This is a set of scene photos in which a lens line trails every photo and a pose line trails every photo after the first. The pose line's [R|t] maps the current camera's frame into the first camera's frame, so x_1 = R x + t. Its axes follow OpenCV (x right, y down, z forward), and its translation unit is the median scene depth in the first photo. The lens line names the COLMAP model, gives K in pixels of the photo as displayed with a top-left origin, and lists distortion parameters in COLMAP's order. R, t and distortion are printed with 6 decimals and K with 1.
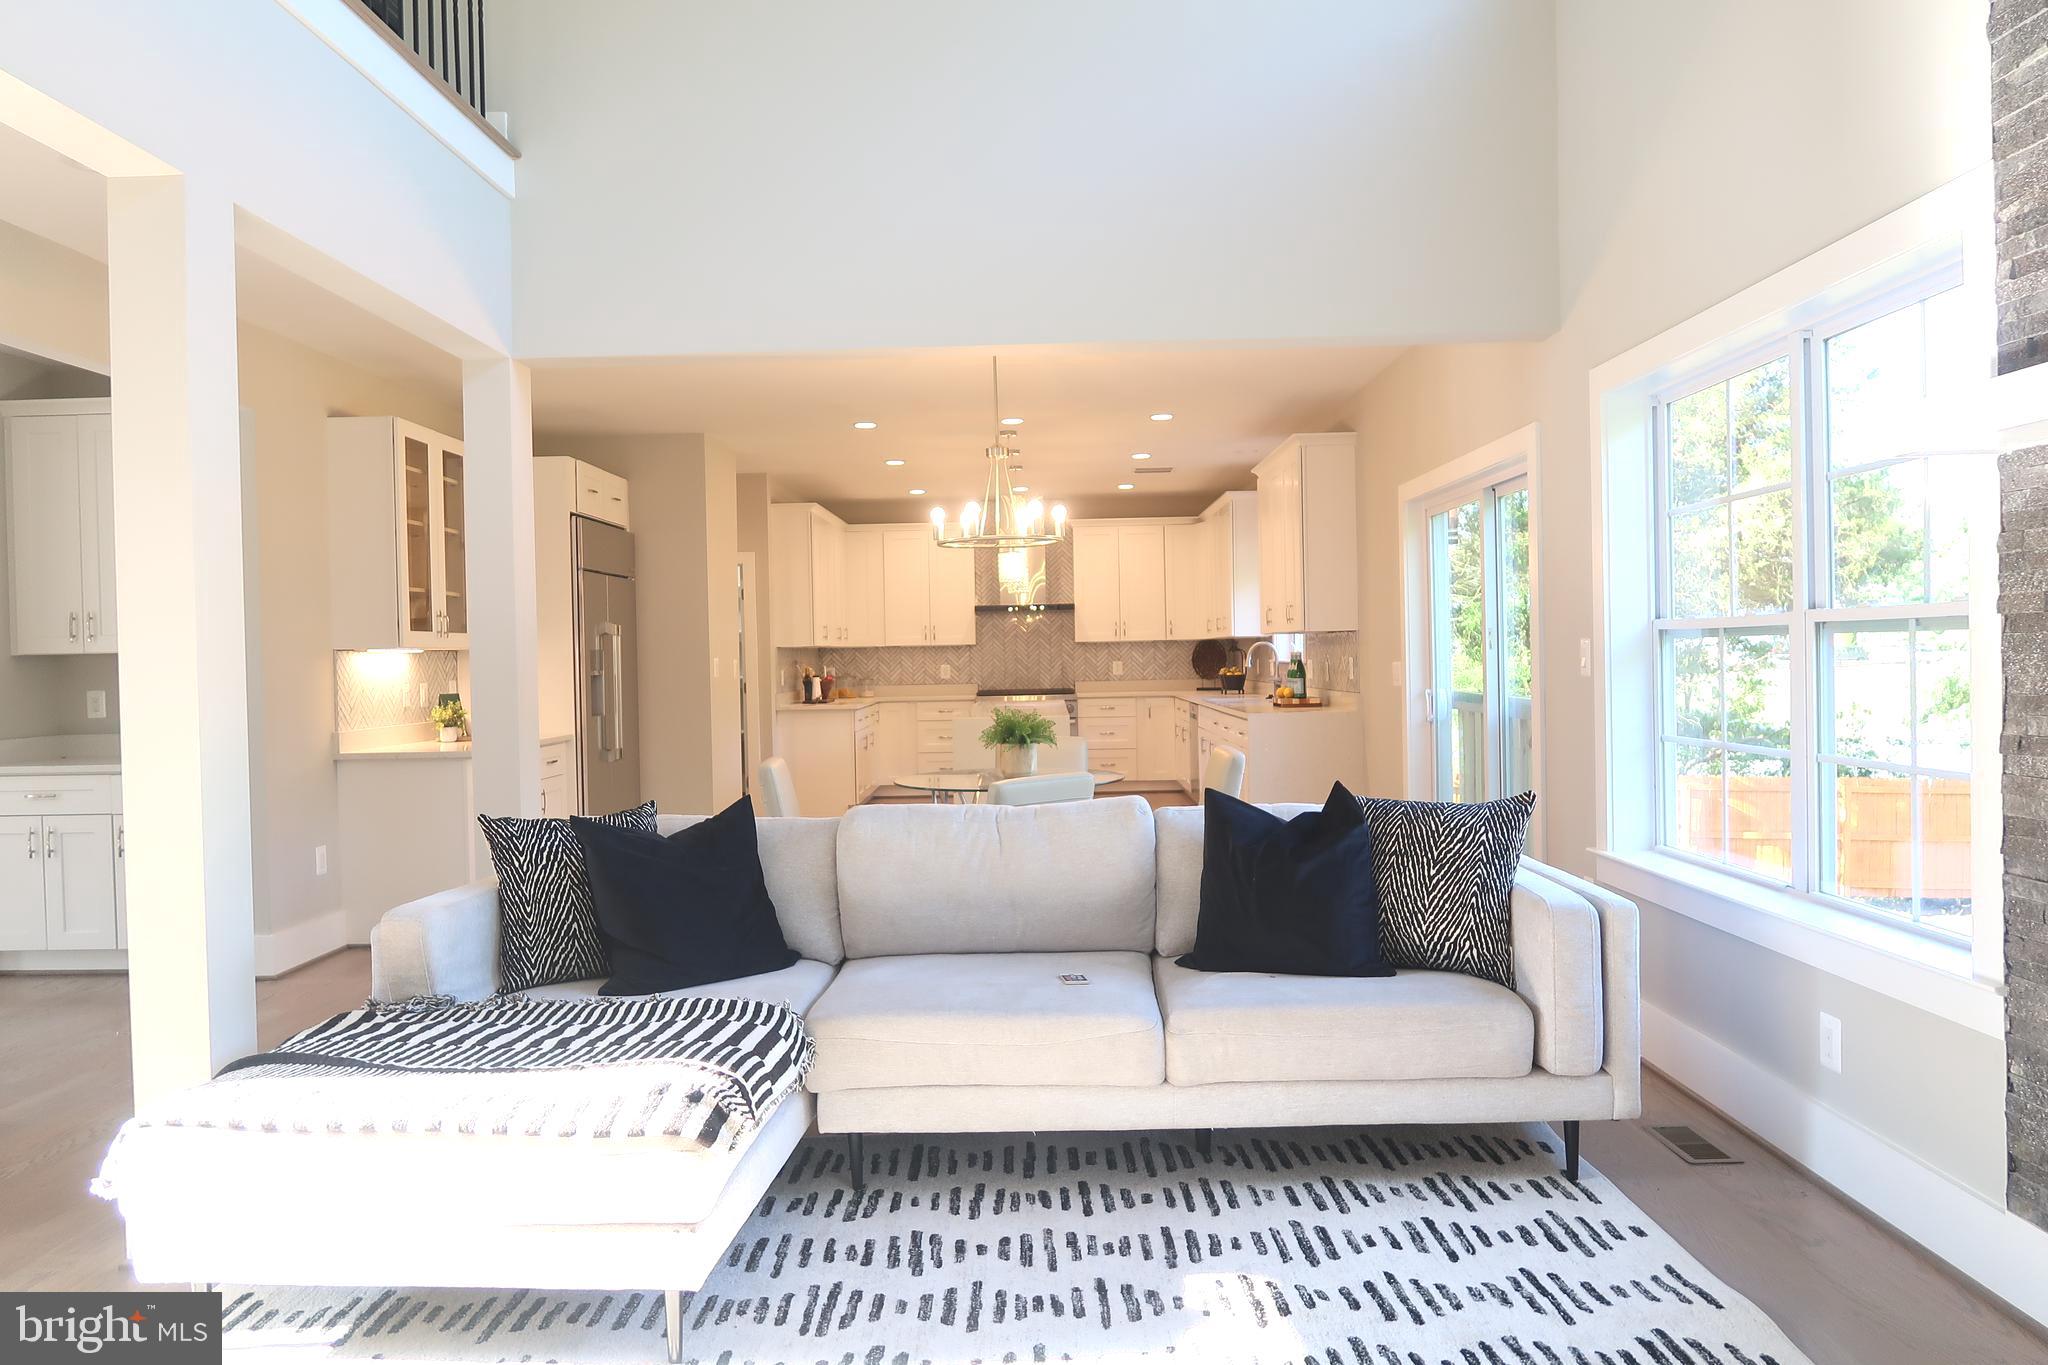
lens RADIAL K [[1422.8, 0, 1016.1], [0, 1422.8, 670.7], [0, 0, 1]] dist [-0.009382, -0.002342]
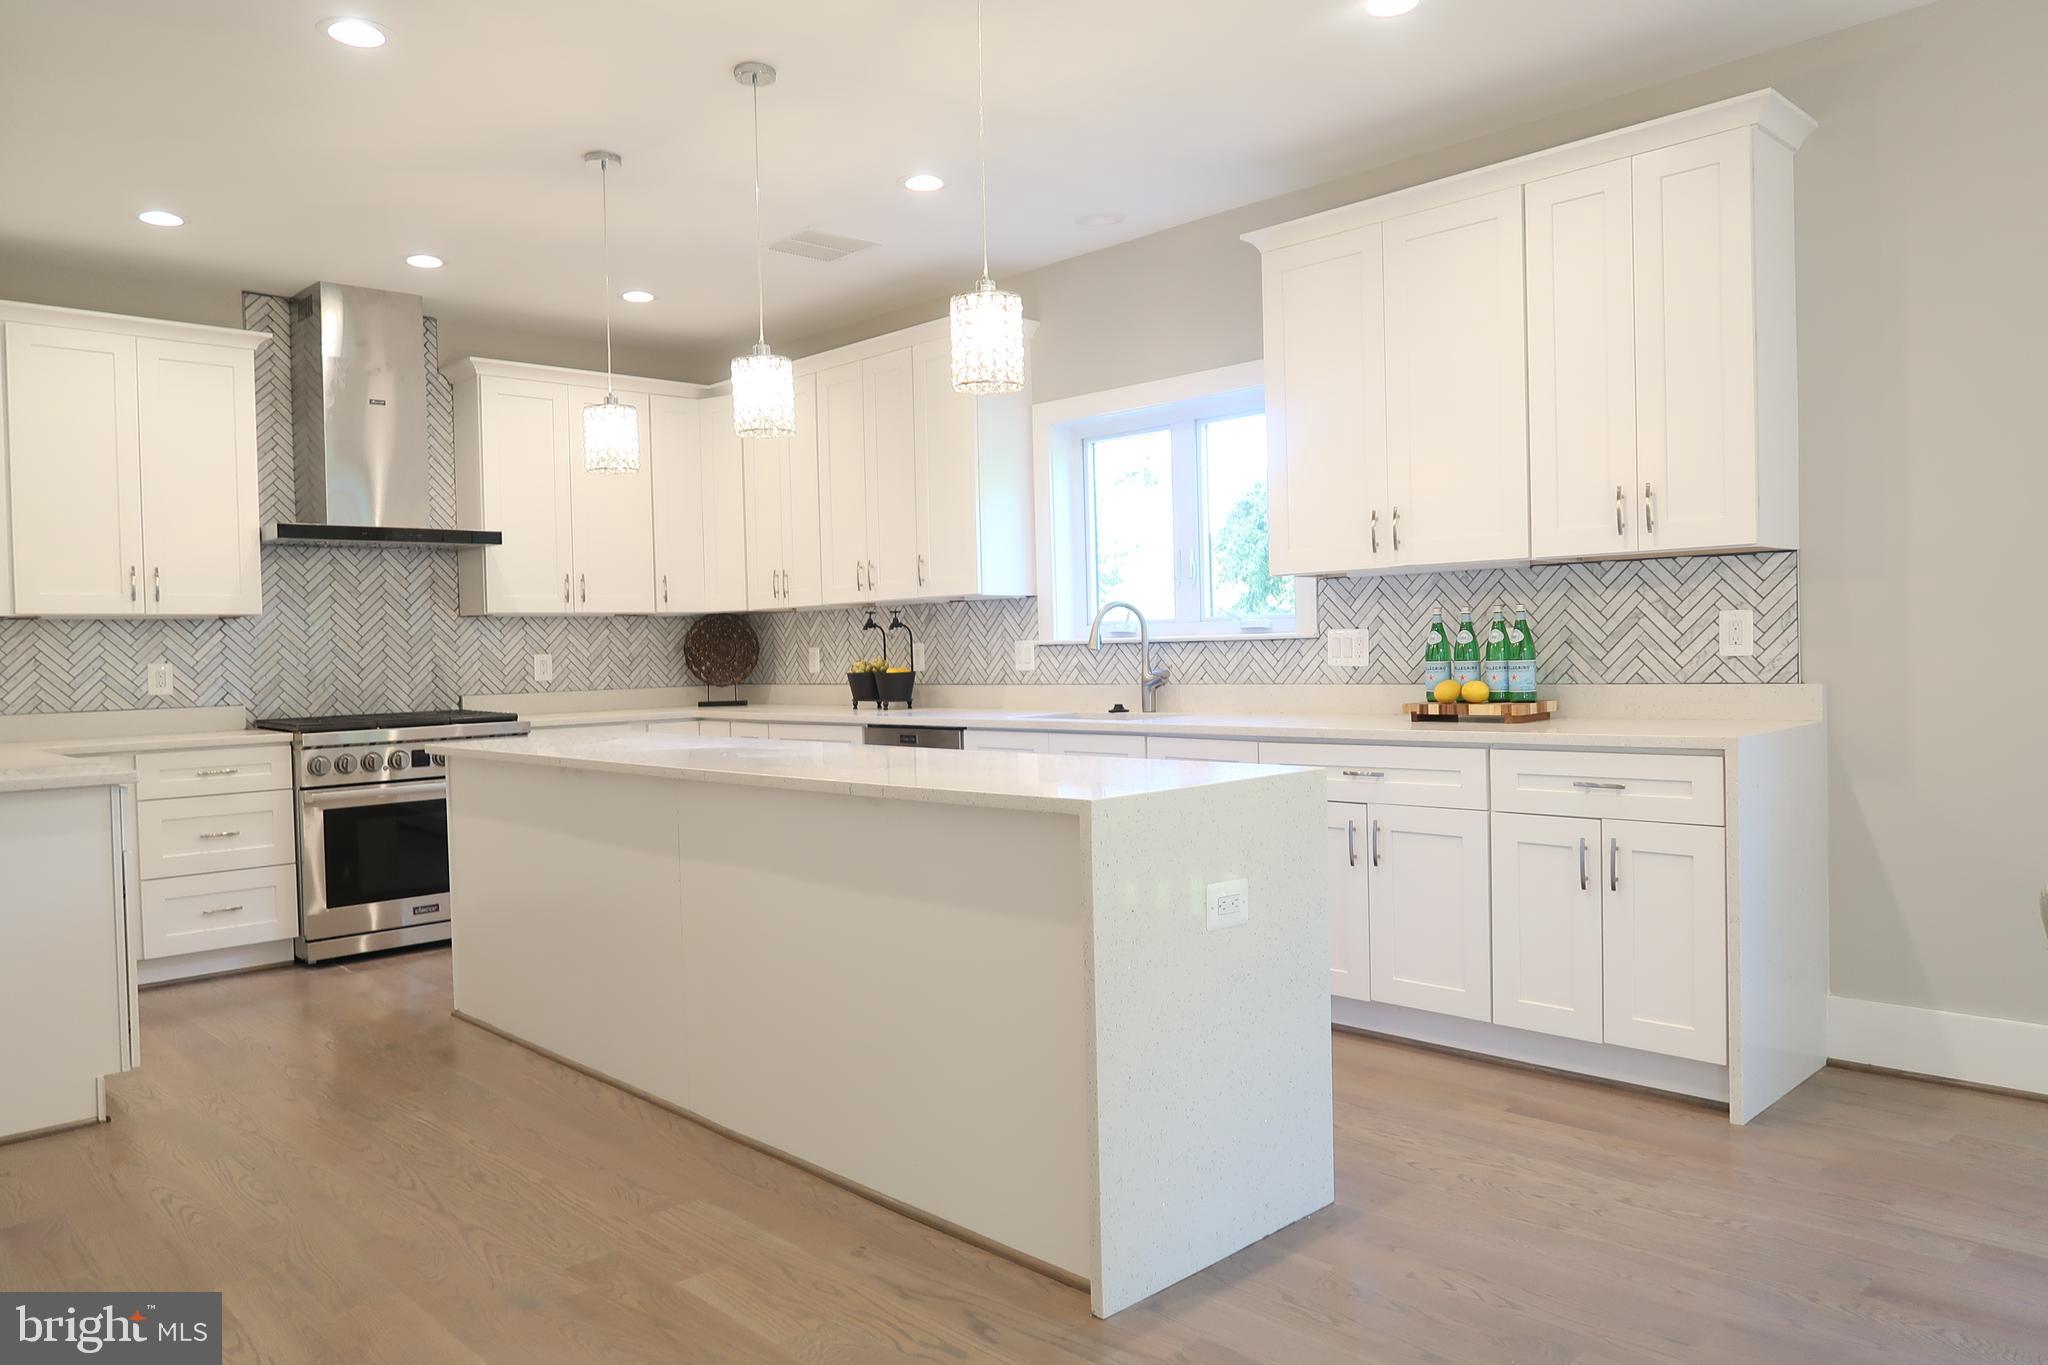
lens RADIAL K [[1422.8, 0, 1016.1], [0, 1422.8, 670.7], [0, 0, 1]] dist [-0.009382, -0.002342]
pose [[0.709853, -0.008866, 0.704294, -0.169787], [0.016854, 0.999848, -0.004401, 0.004479], [-0.704148, 0.014994, 0.709895, 0.528929]]
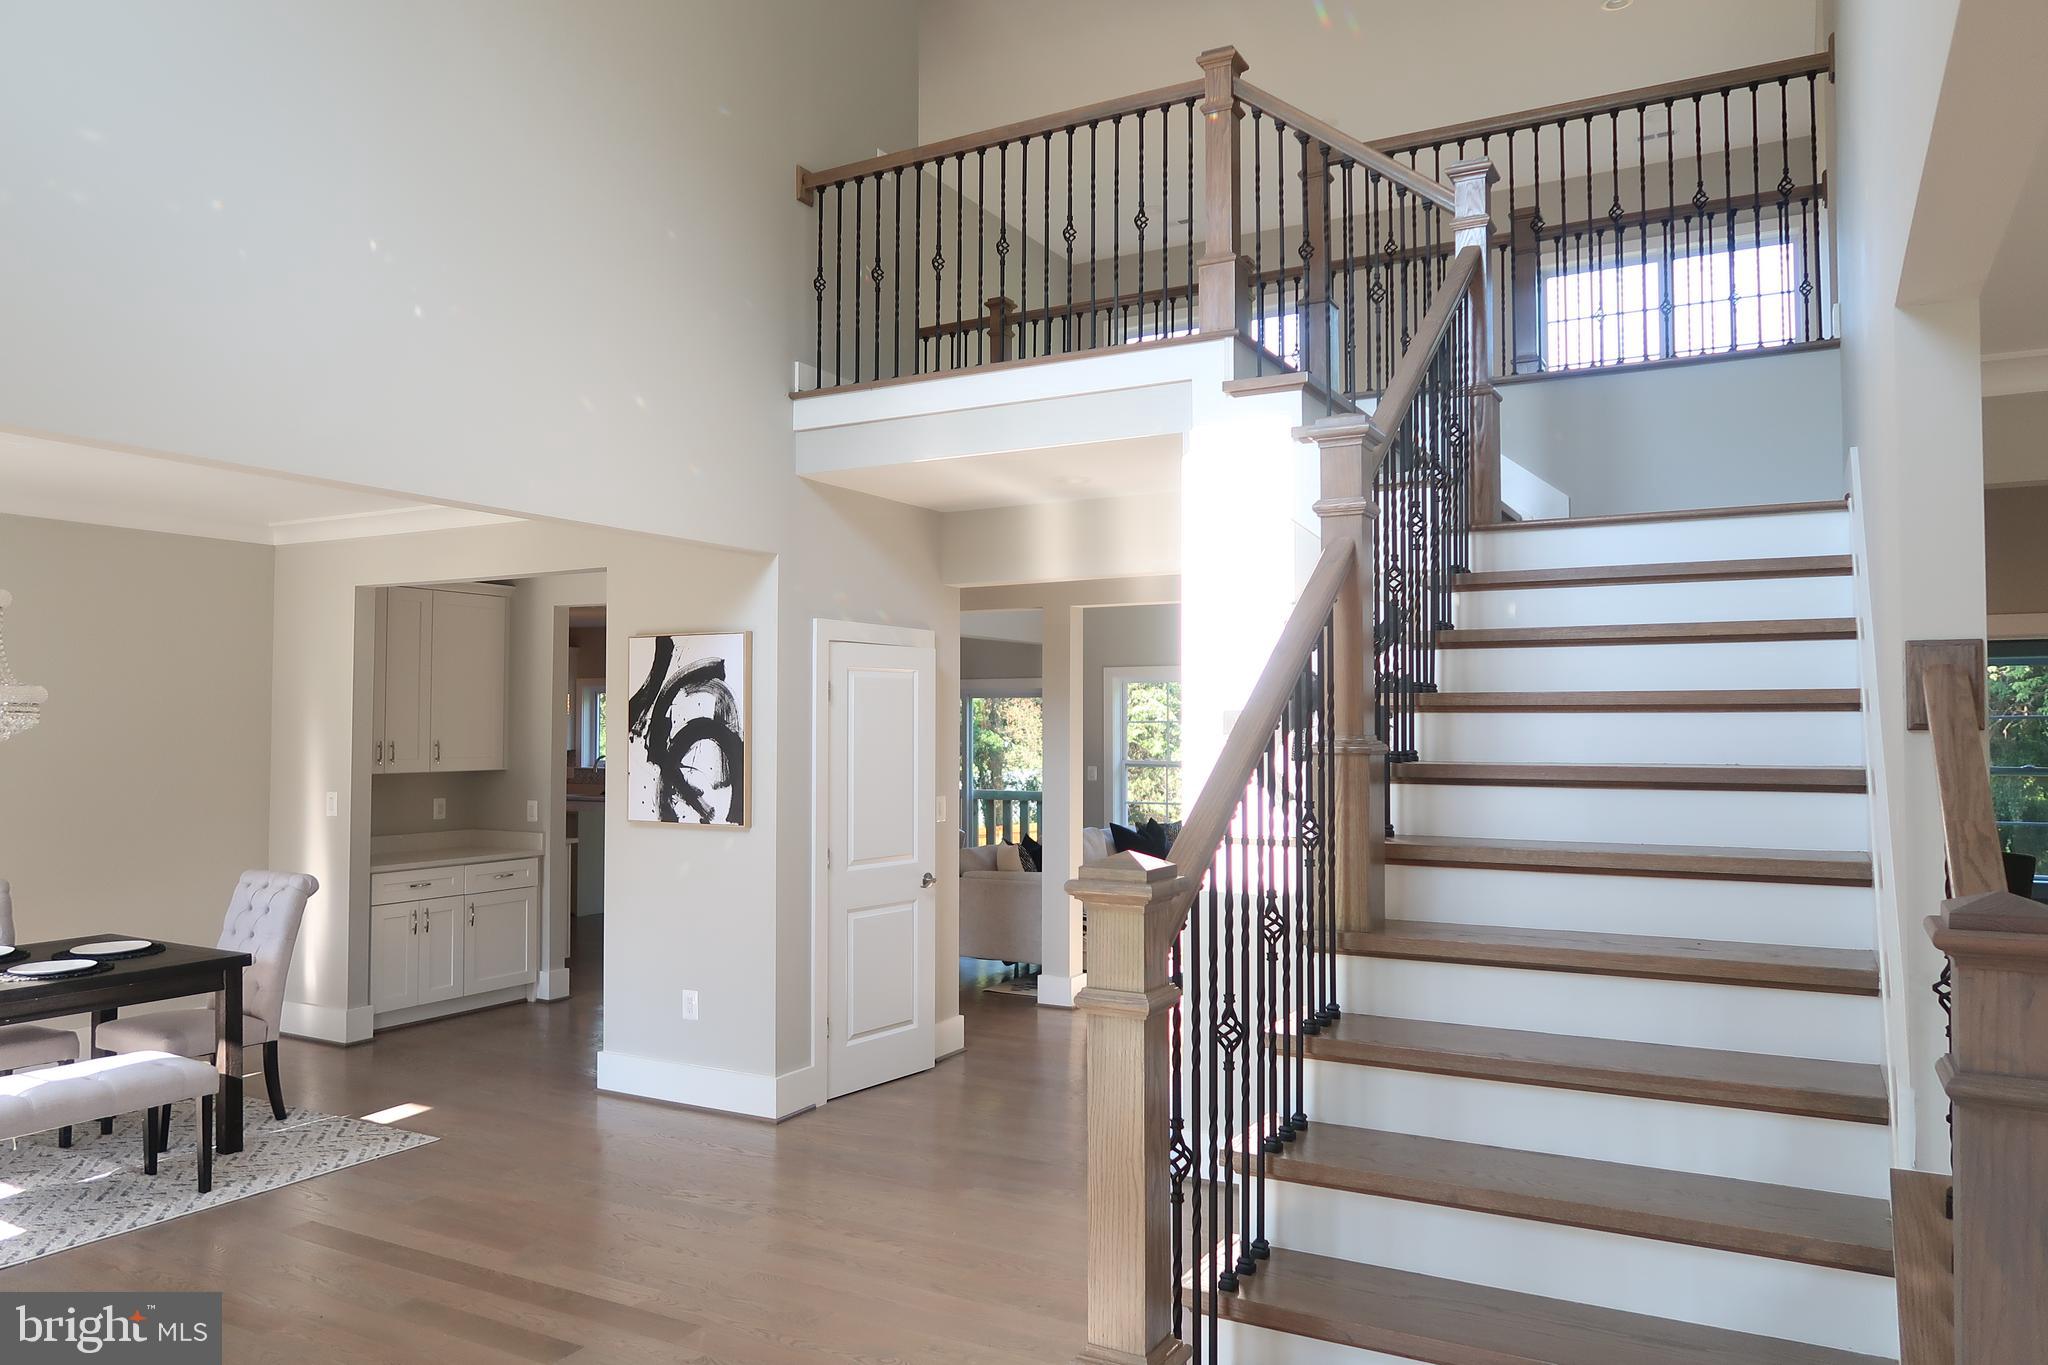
lens RADIAL K [[1422.8, 0, 1016.1], [0, 1422.8, 670.7], [0, 0, 1]] dist [-0.009382, -0.002342]
pose [[-0.882304, 0.039218, 0.469042, -0.410824], [0.023479, 0.998949, -0.039359, -0.035546], [-0.470093, -0.023714, -0.882298, 1.109772]]
